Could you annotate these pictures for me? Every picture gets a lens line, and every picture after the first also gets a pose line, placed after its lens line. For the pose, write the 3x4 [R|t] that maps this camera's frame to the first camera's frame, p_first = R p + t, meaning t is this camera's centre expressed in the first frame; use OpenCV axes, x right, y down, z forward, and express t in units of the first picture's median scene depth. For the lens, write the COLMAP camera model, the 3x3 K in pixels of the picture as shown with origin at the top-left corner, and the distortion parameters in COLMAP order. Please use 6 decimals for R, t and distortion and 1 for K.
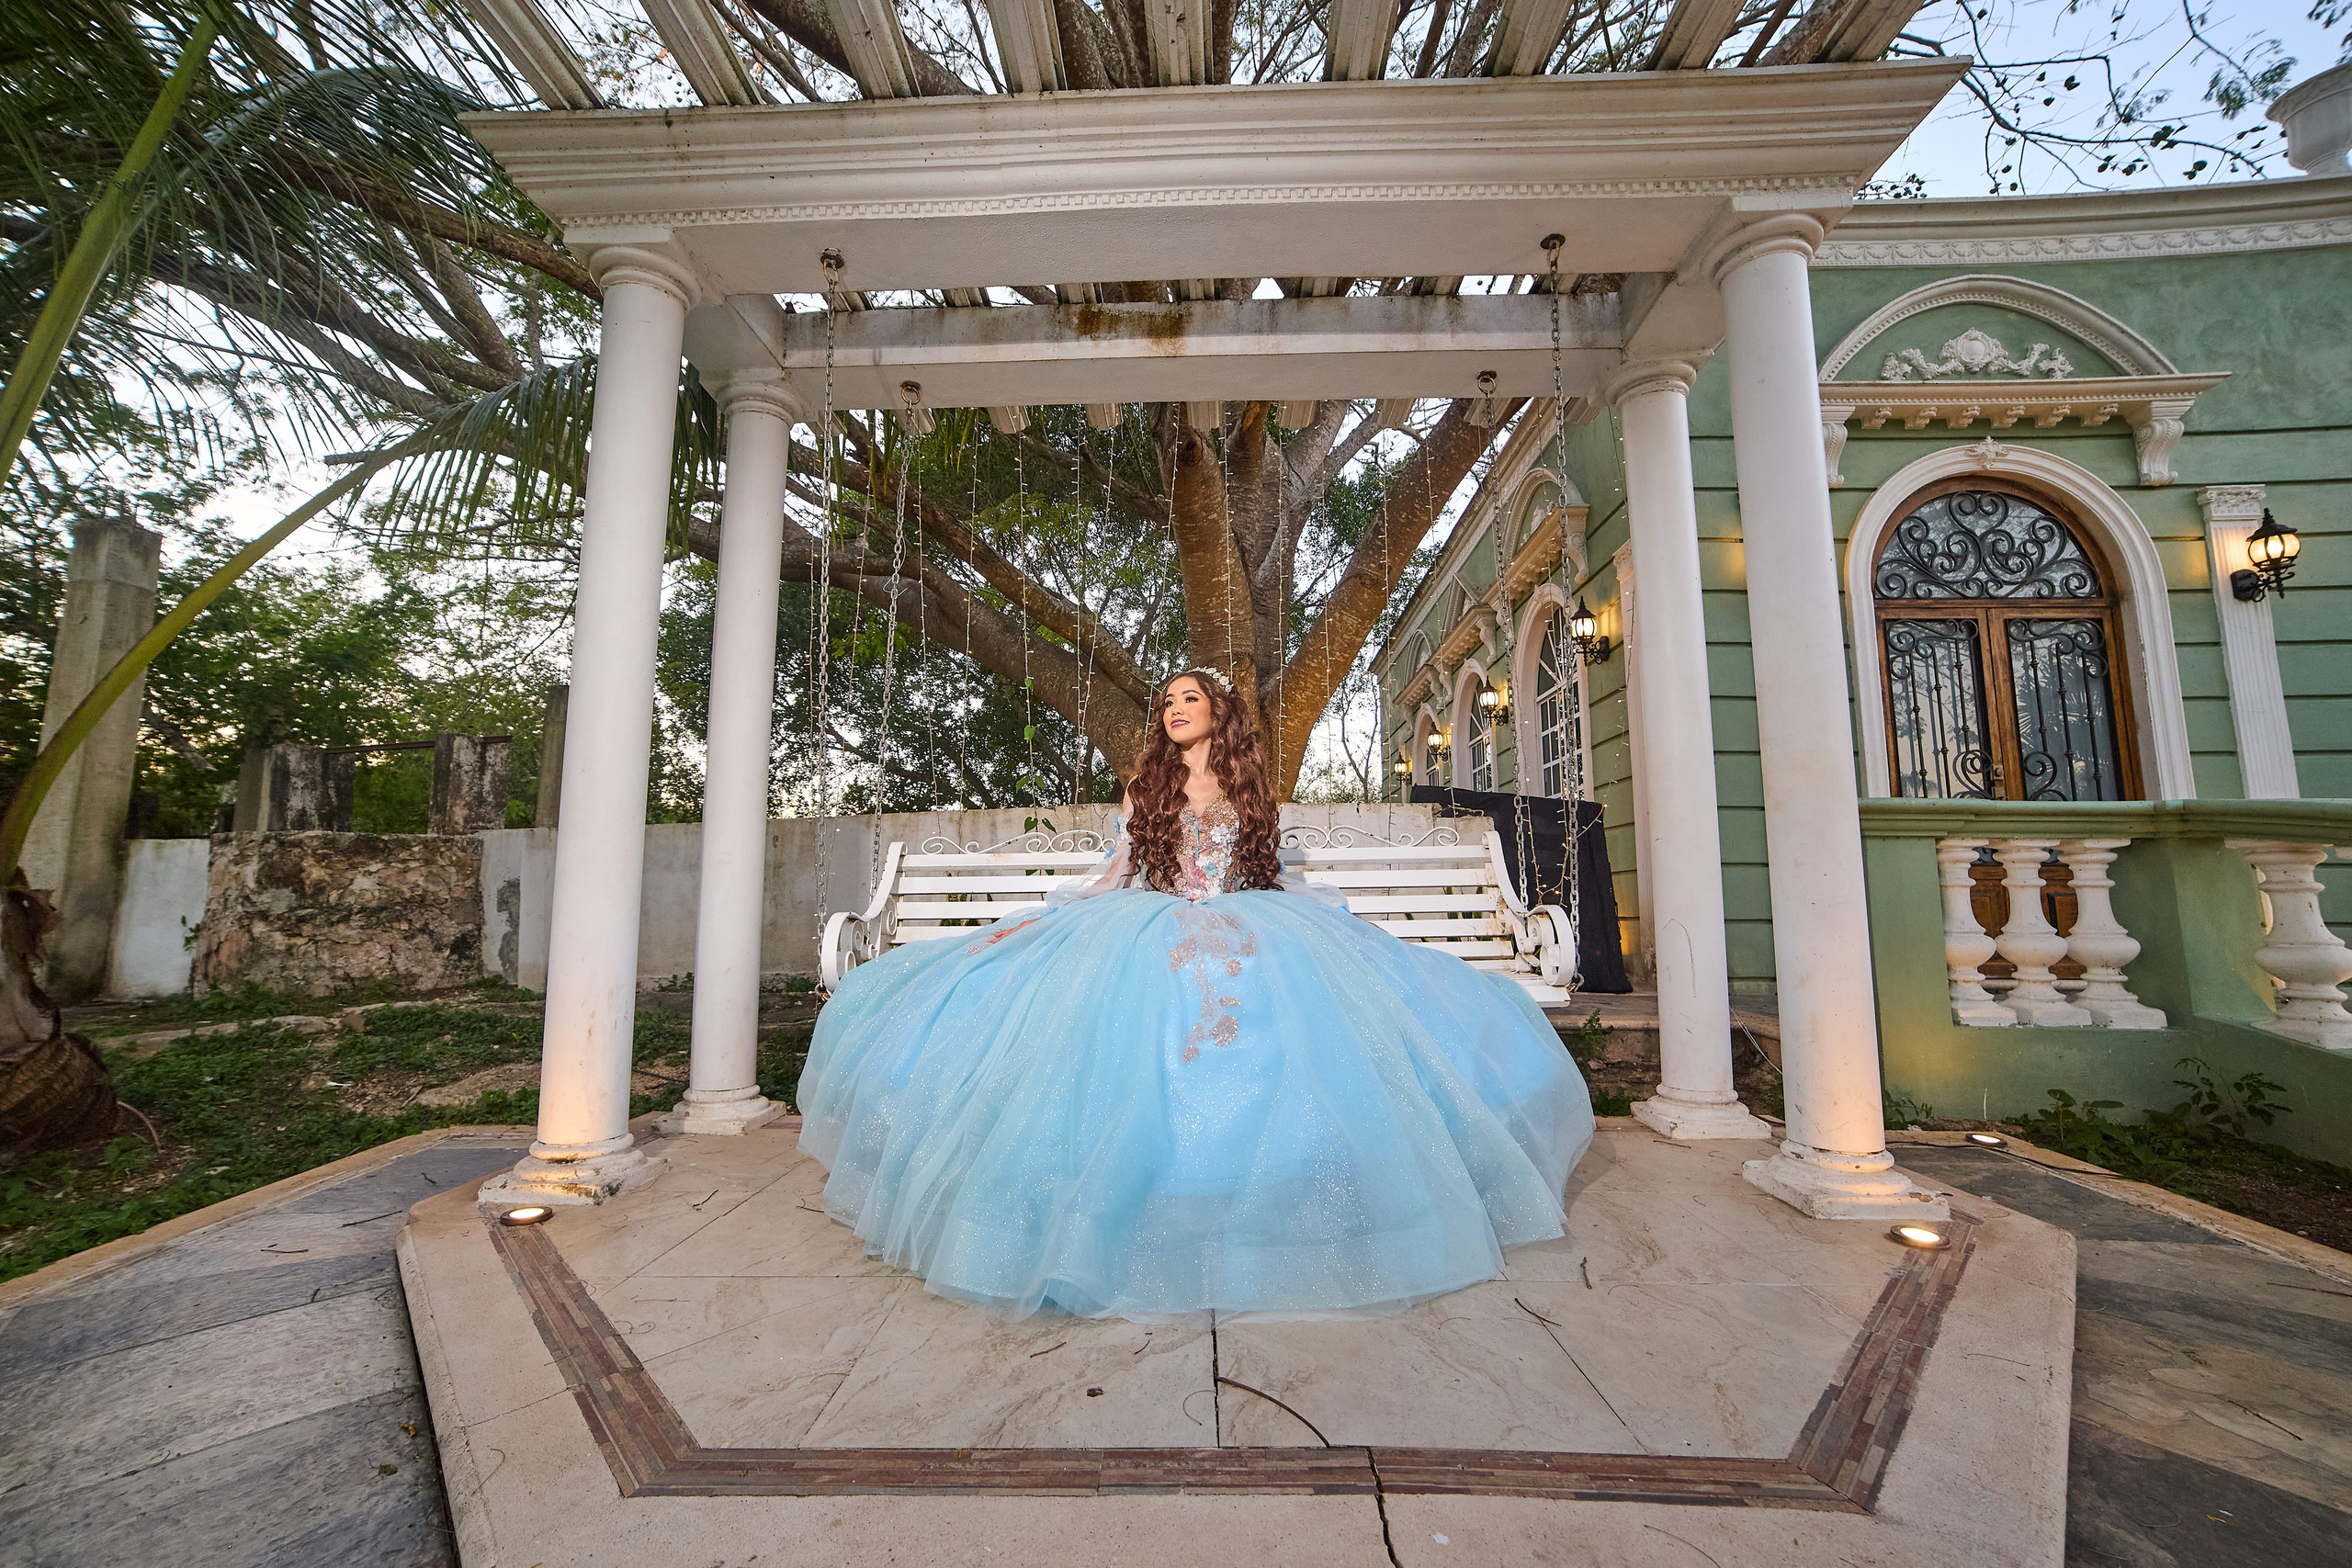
lens RADIAL K [[955.0, 0, 1159.2], [0, 955.0, 785.8], [0, 0, 1]] dist [-0.022127, 0.004345]
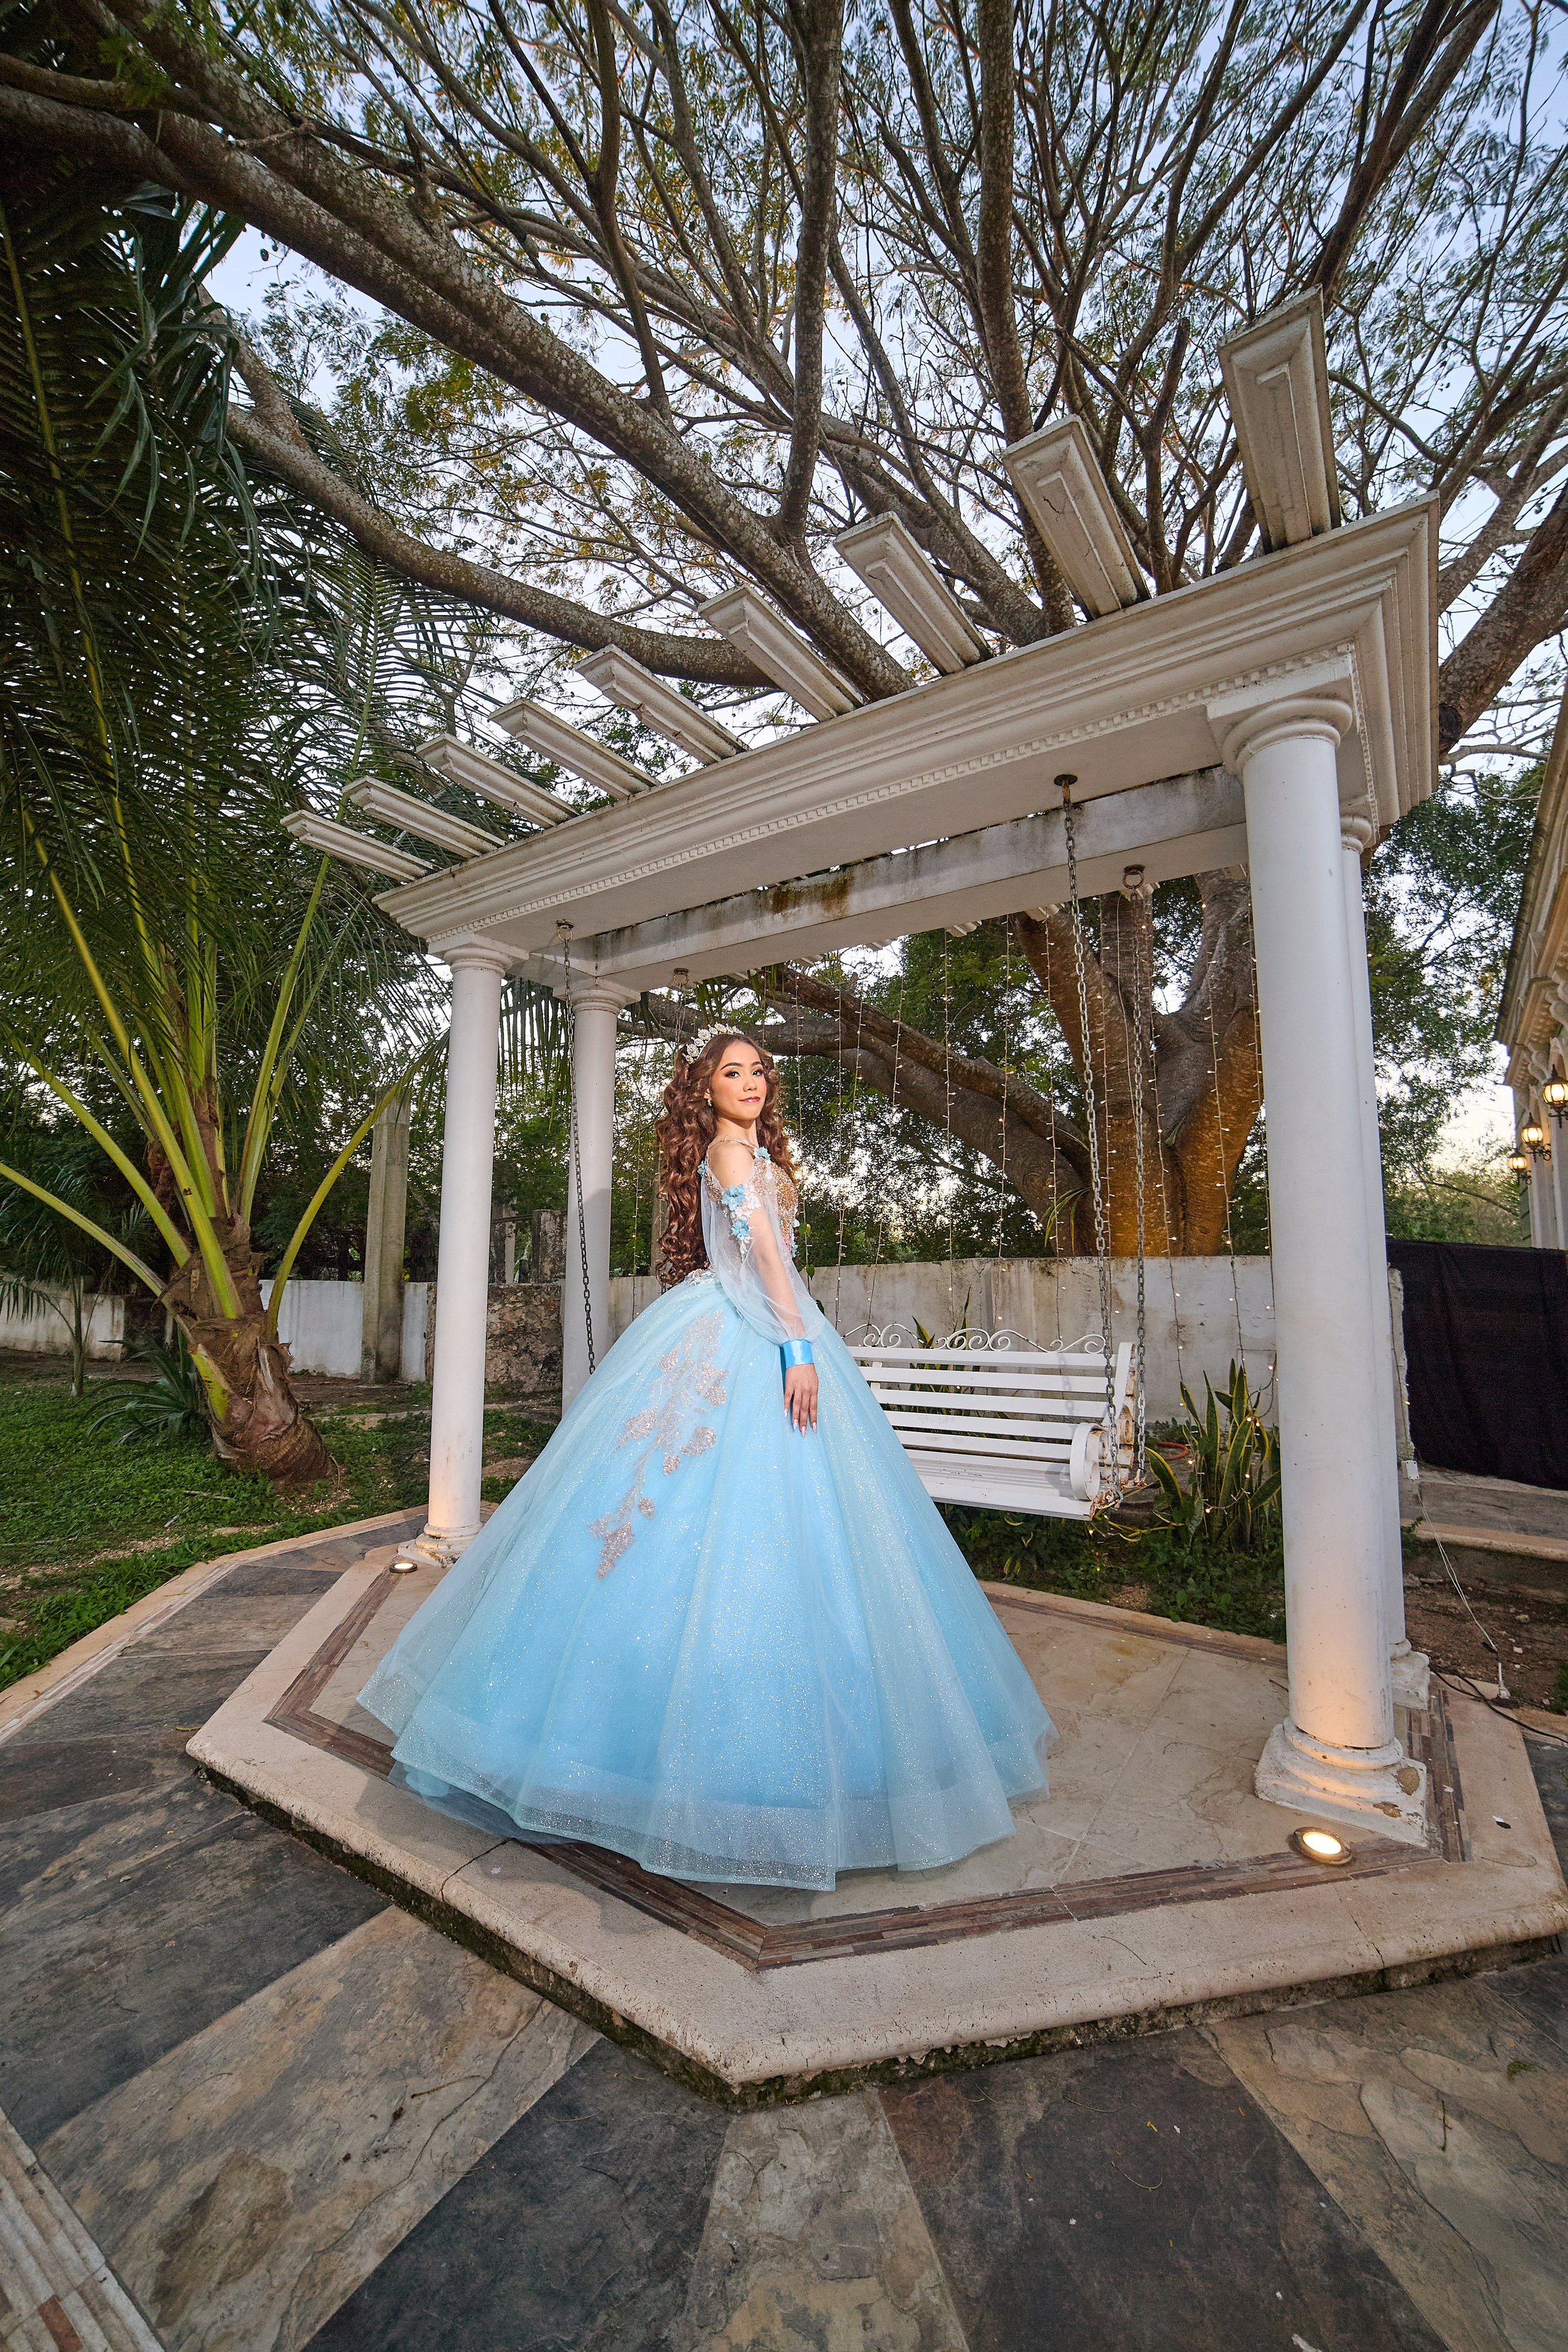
lens RADIAL K [[955.0, 0, 776.8], [0, 955.0, 1186.8], [0, 0, 1]] dist [-0.022127, 0.004345]
pose [[0.841348, -0.045544, -0.538571, 1.021727], [0.054583, 0.998509, 0.000831, -0.232143], [0.537731, -0.030097, 0.842579, -0.064585]]
